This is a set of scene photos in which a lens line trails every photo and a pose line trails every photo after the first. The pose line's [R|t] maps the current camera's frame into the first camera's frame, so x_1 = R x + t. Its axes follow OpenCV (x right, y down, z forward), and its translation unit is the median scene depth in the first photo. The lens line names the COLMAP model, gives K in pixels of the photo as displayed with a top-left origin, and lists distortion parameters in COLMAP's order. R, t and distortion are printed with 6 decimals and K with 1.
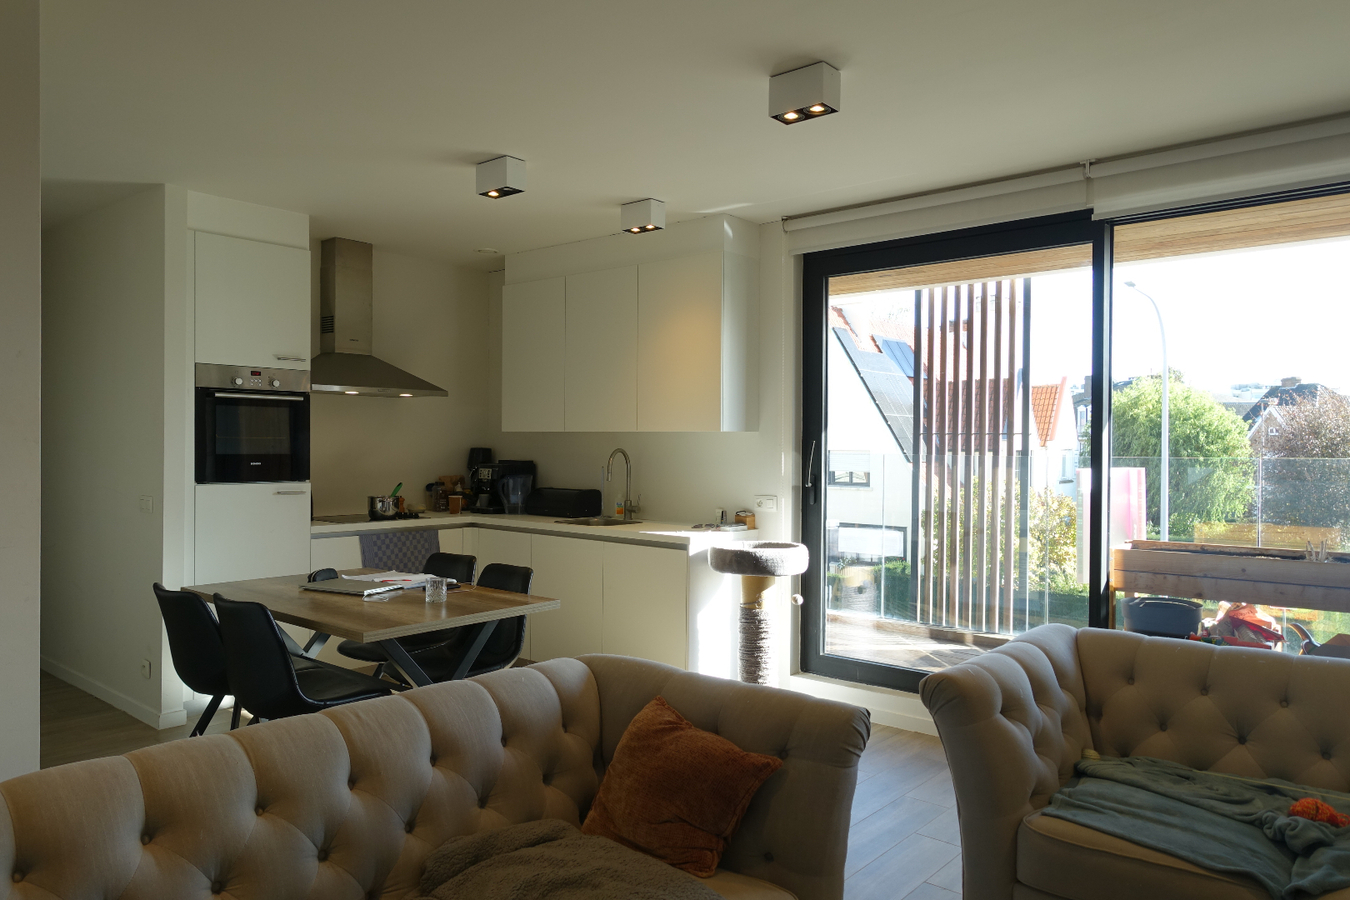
lens RADIAL K [[905.9, 0, 675.0], [0, 905.9, 450.0], [0, 0, 1]] dist [-0.004141, 0.000465]
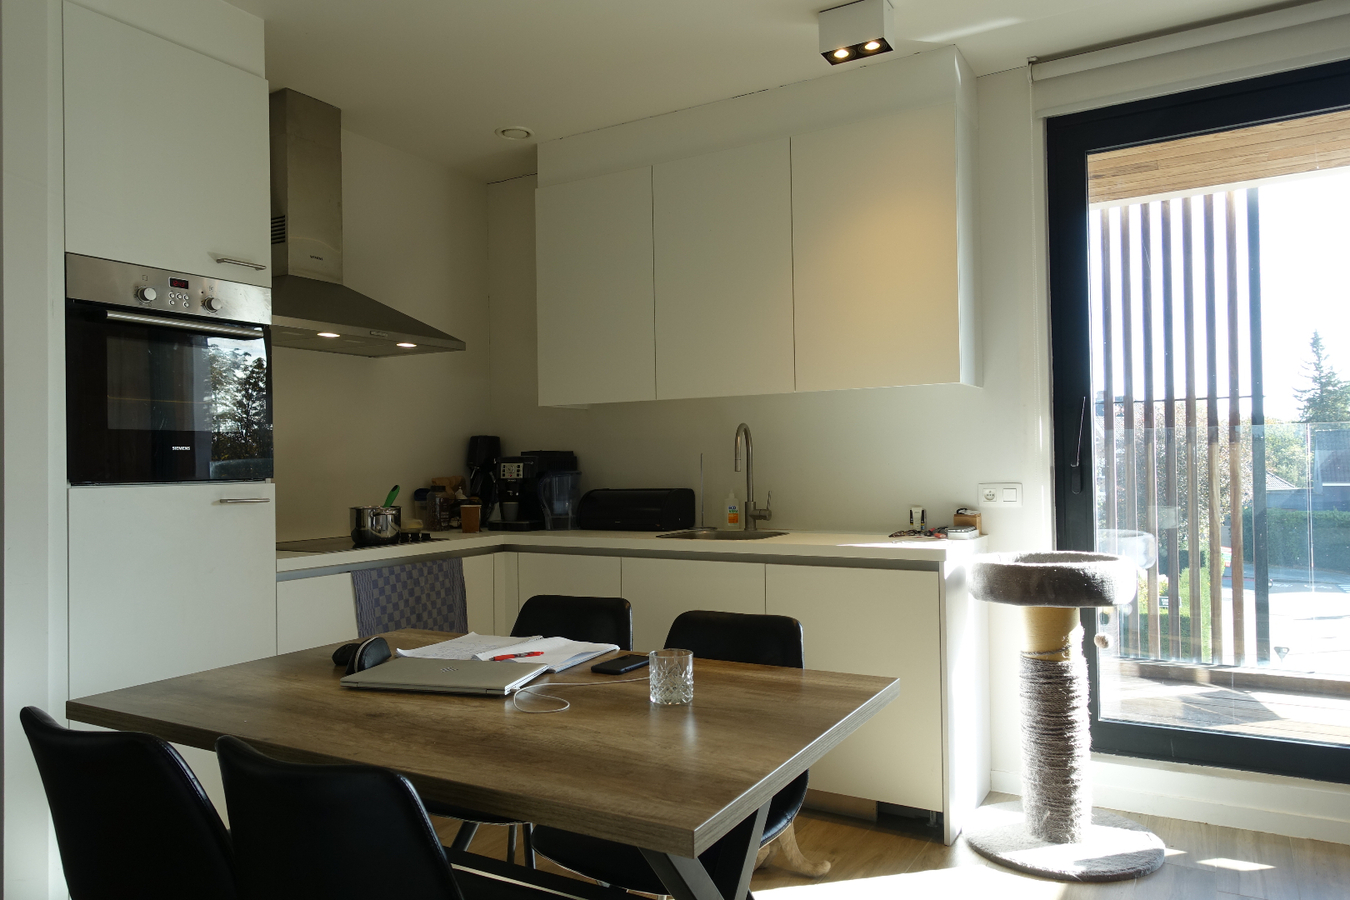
lens RADIAL K [[919.6, 0, 675.0], [0, 919.6, 450.0], [0, 0, 1]] dist [-0.000878, 0.001703]
pose [[0.985356, -0.022852, 0.168973, -0.229966], [0.026536, 0.999456, -0.019578, 0.030548], [-0.168433, 0.023775, 0.985426, 0.351808]]
